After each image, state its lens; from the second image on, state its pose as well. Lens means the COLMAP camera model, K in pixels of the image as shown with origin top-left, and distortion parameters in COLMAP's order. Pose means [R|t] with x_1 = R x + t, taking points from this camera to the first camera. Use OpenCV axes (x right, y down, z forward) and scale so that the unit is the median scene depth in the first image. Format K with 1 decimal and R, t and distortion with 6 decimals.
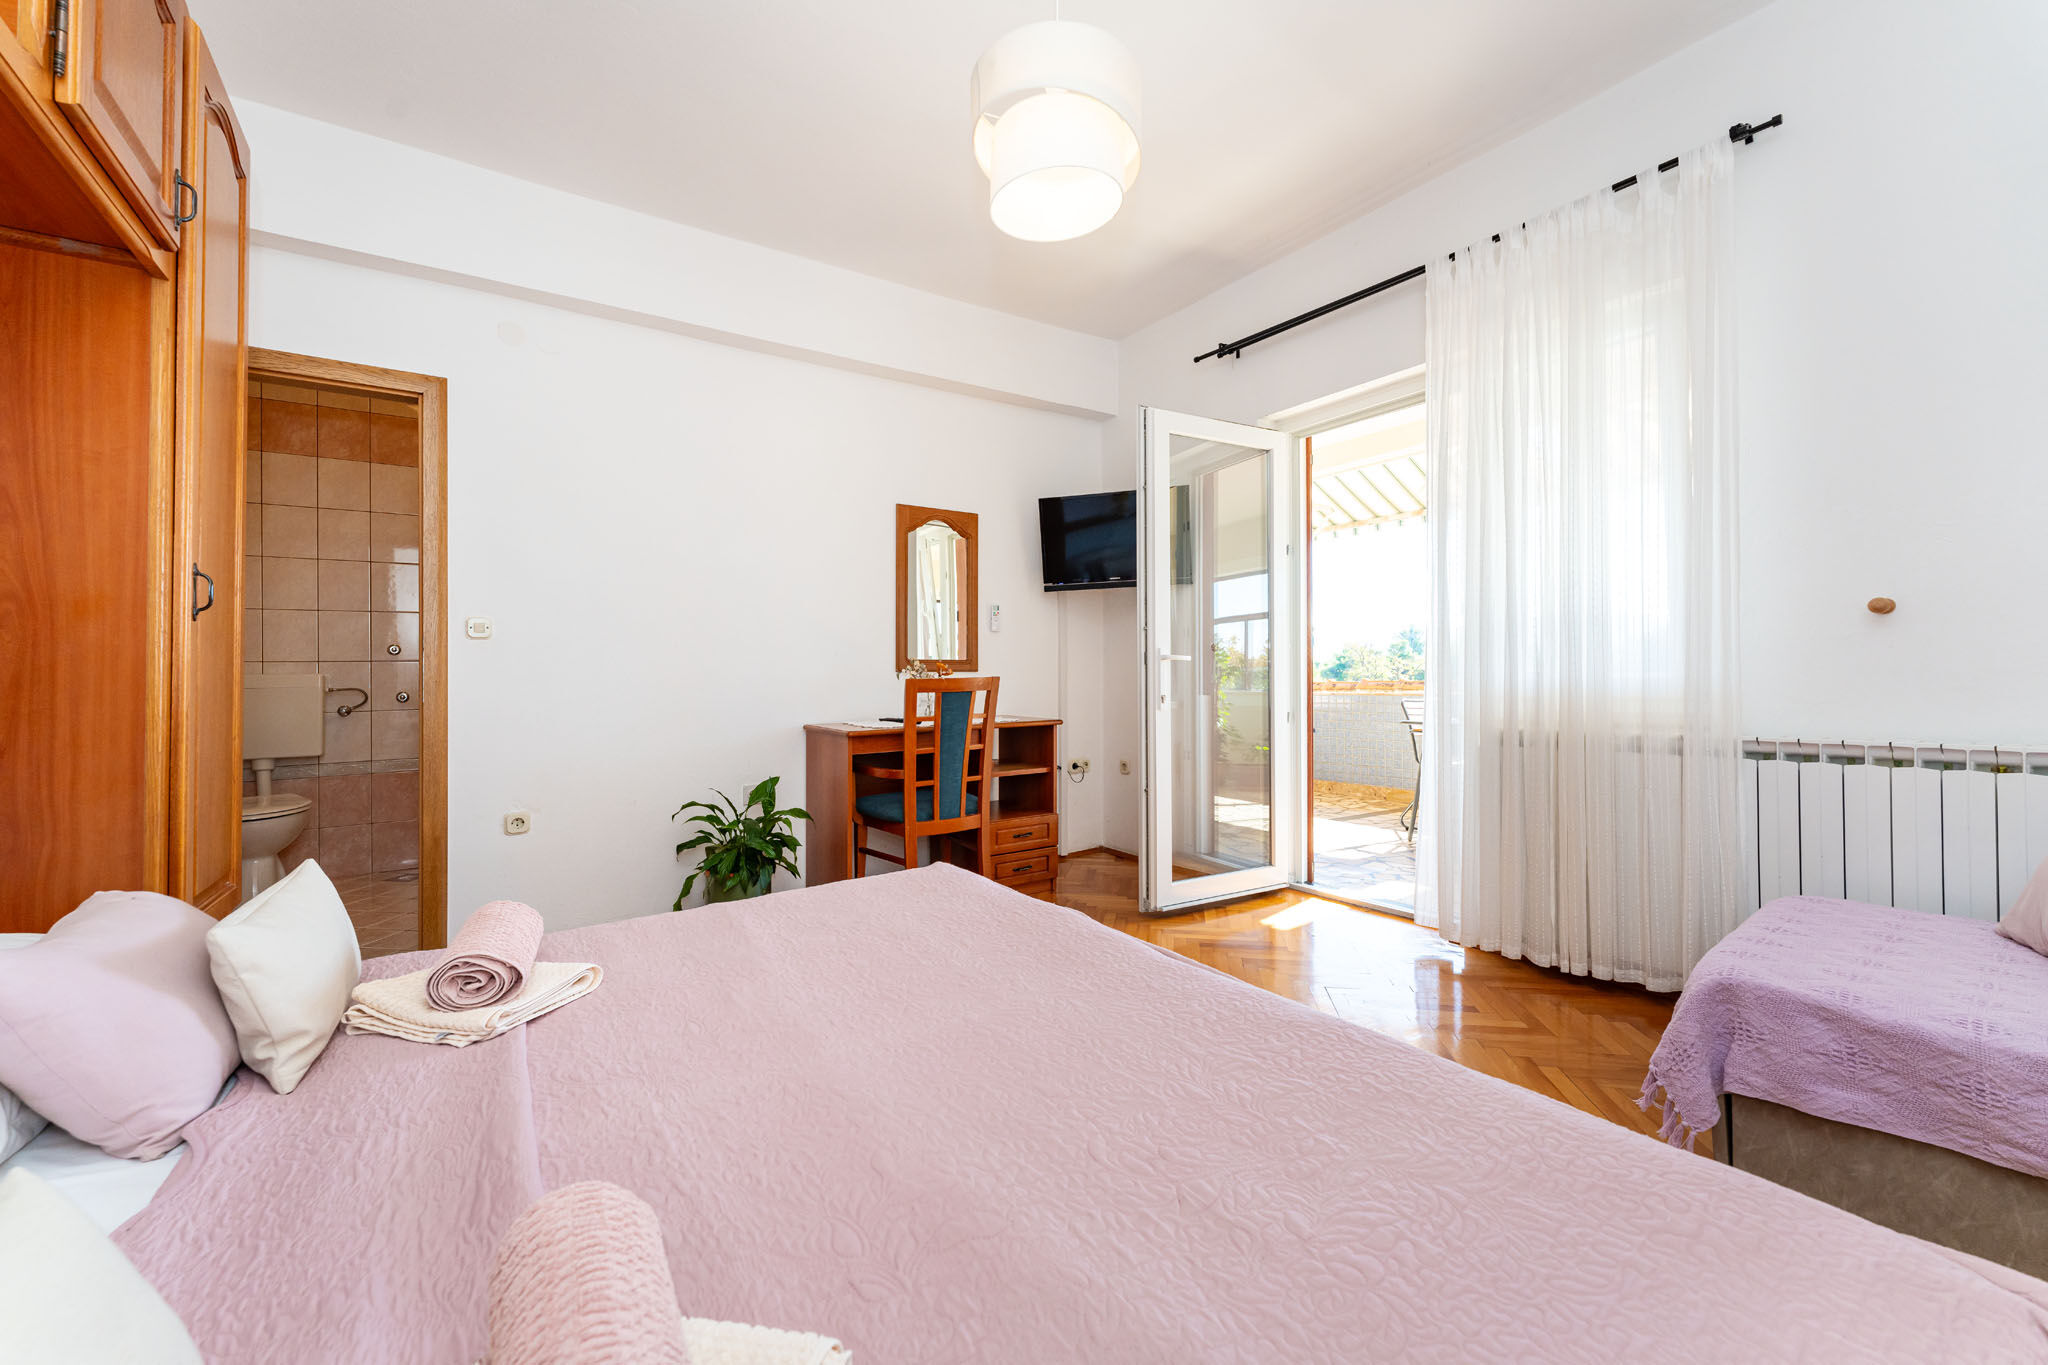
lens RADIAL K [[828.8, 0, 1021.6], [0, 828.8, 681.8], [0, 0, 1]] dist [0.001238, 0.000143]
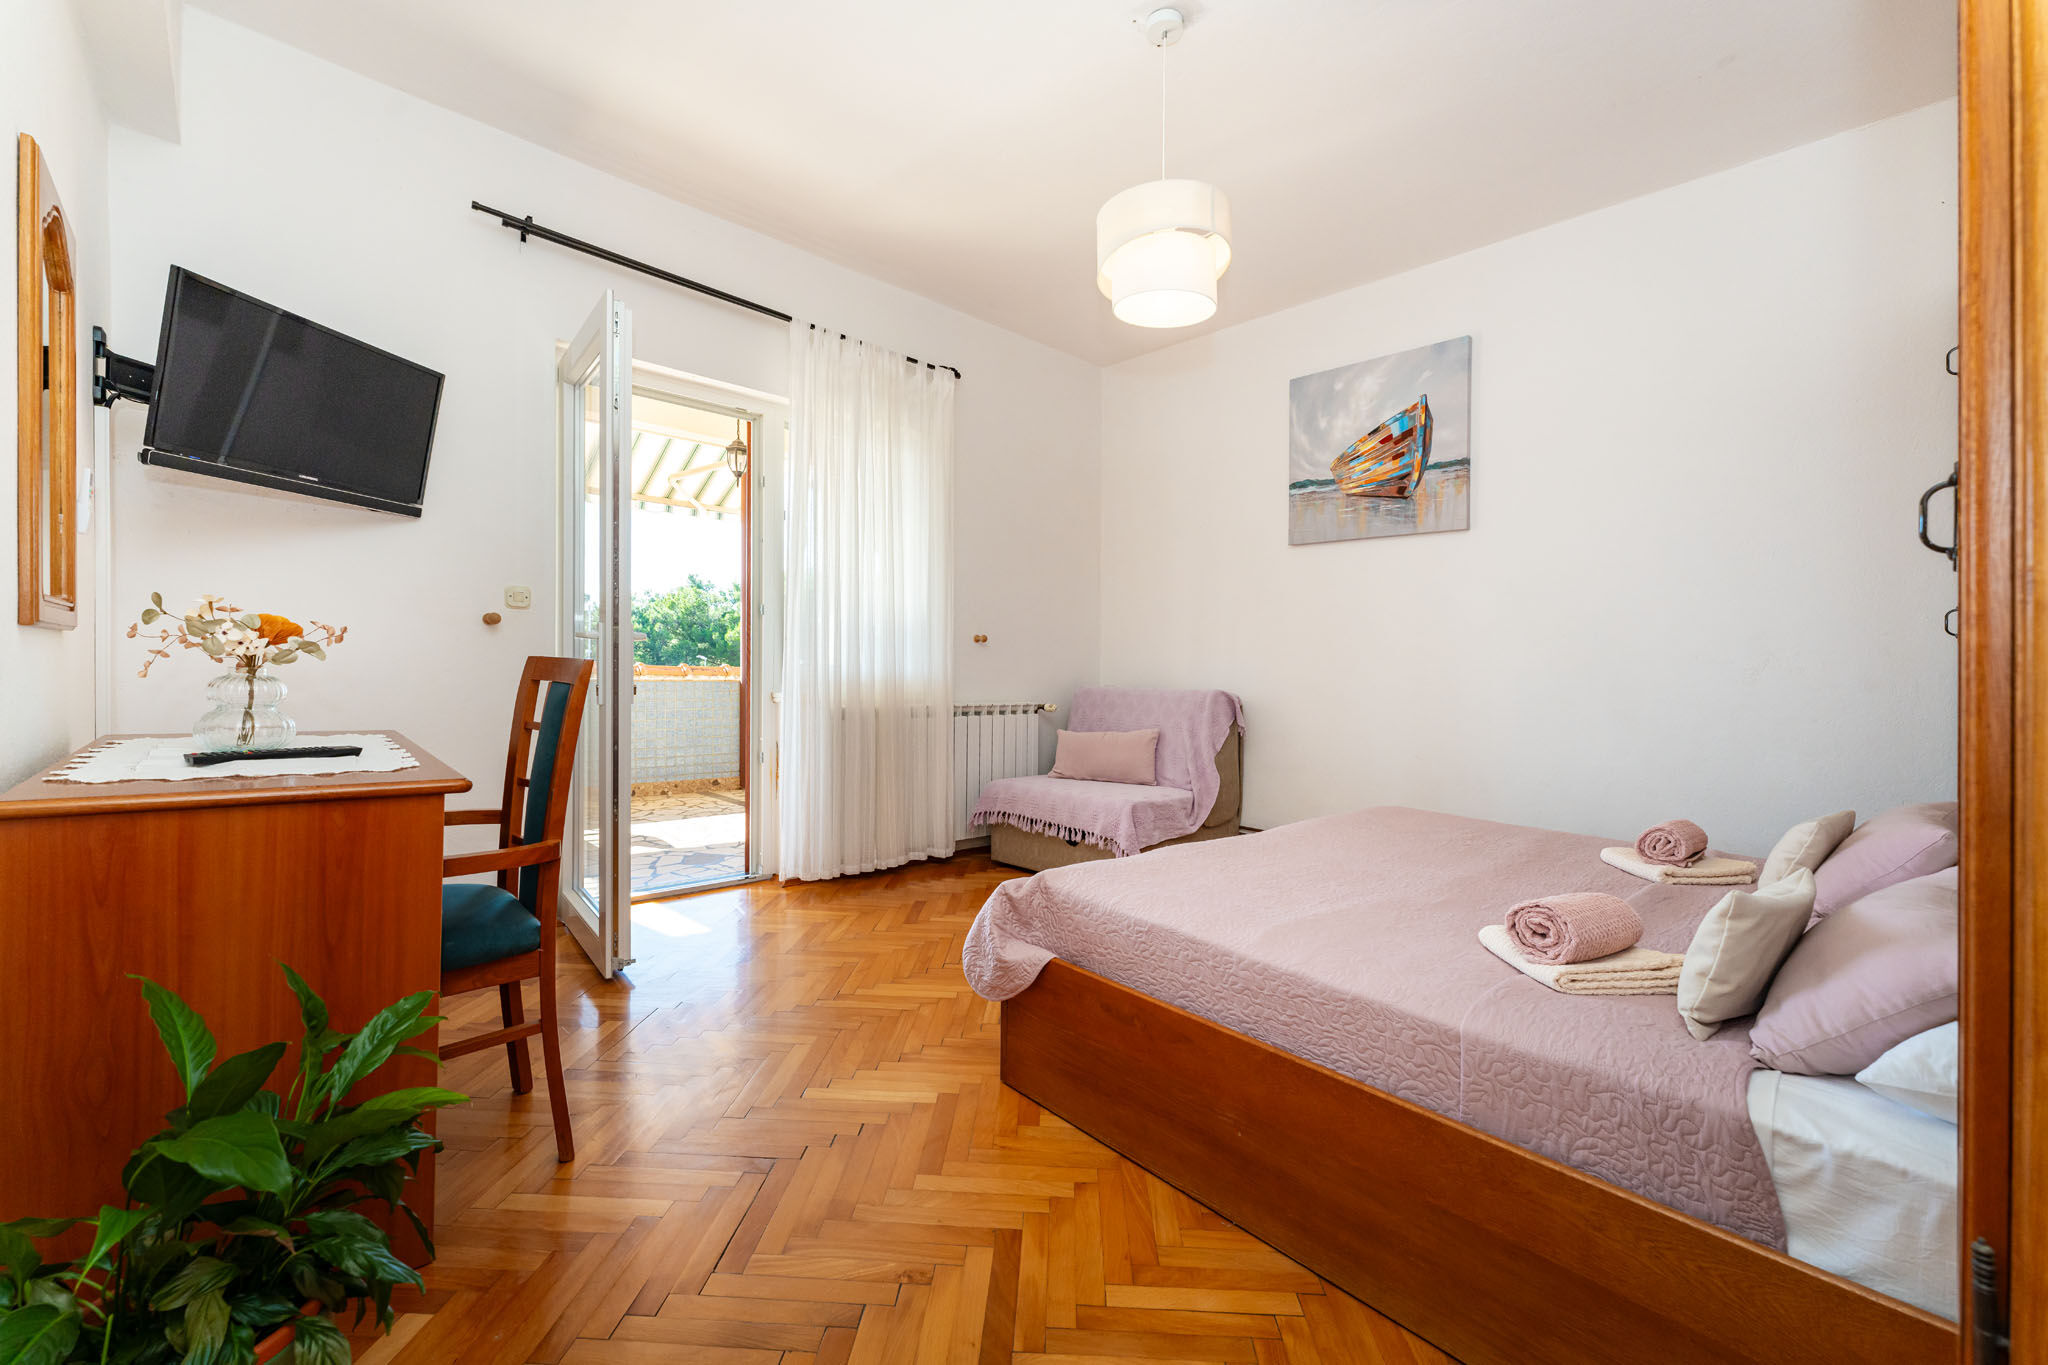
lens RADIAL K [[828.8, 0, 1026.9], [0, 828.8, 675.5], [0, 0, 1]] dist [0.001238, 0.000143]
pose [[-0.141376, -0.000888, 0.989956, -0.843940], [-0.020447, 0.999789, -0.002023, 0.002563], [-0.989745, -0.020528, -0.141364, 0.959927]]
